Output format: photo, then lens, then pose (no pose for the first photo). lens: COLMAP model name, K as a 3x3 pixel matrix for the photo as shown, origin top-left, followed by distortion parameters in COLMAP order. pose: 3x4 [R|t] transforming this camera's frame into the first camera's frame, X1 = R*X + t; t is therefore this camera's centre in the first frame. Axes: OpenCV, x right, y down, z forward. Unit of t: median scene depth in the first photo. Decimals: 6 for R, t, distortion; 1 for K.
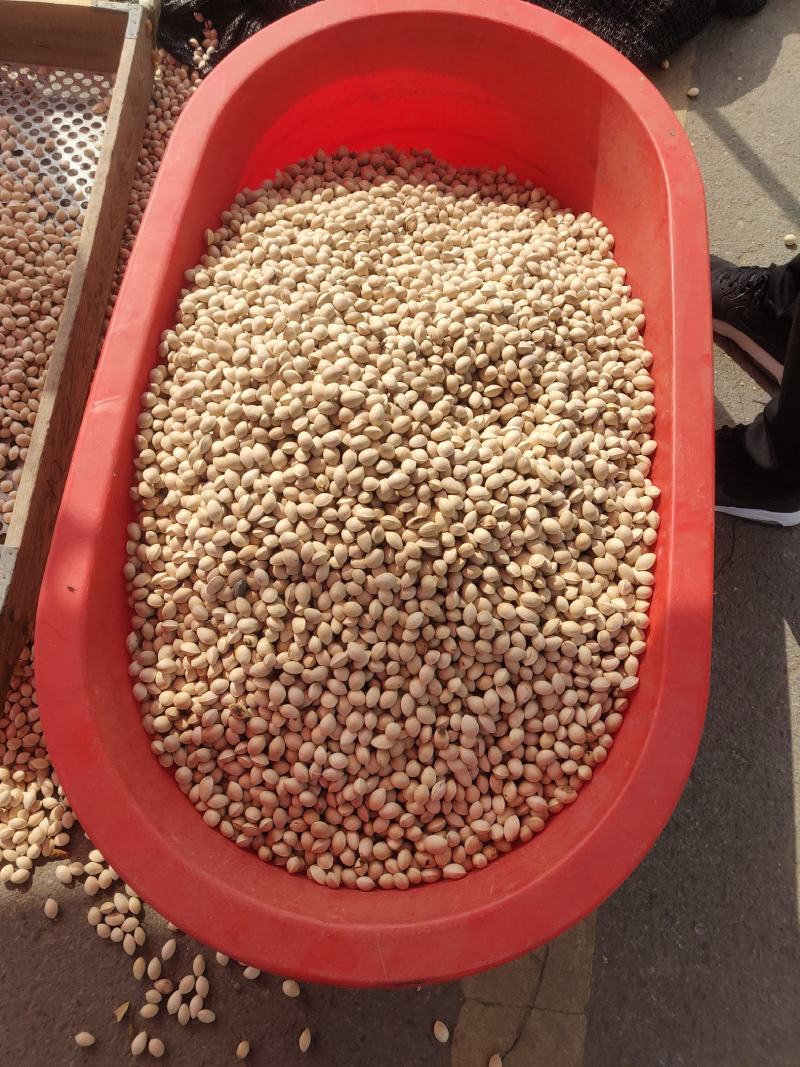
lens RADIAL K [[807.0, 0, 359.5], [0, 807.0, 535.6], [0, 0, 1]] dist [-0.009404, 0.080216]
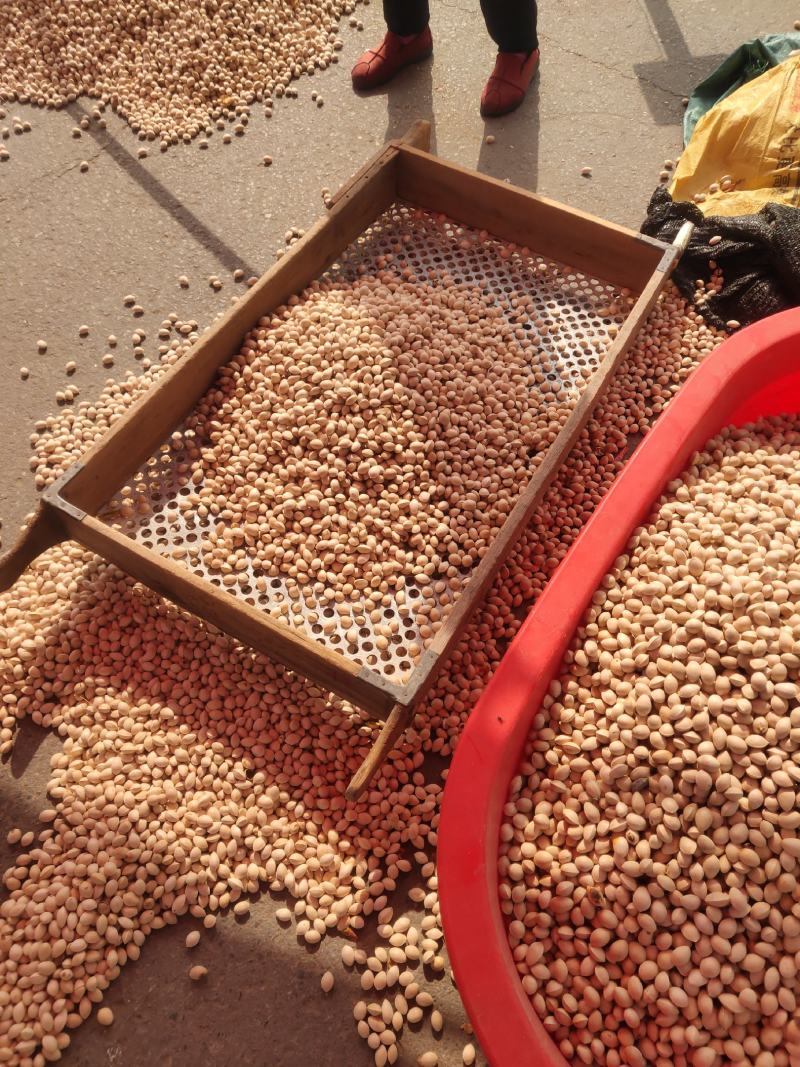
lens RADIAL K [[807.0, 0, 359.5], [0, 807.0, 535.6], [0, 0, 1]] dist [-0.009404, 0.080216]
pose [[0.896840, 0.369891, -0.242608, -0.335950], [-0.403950, 0.908339, -0.108373, 0.032669], [0.180284, 0.195195, 0.964052, -0.137625]]
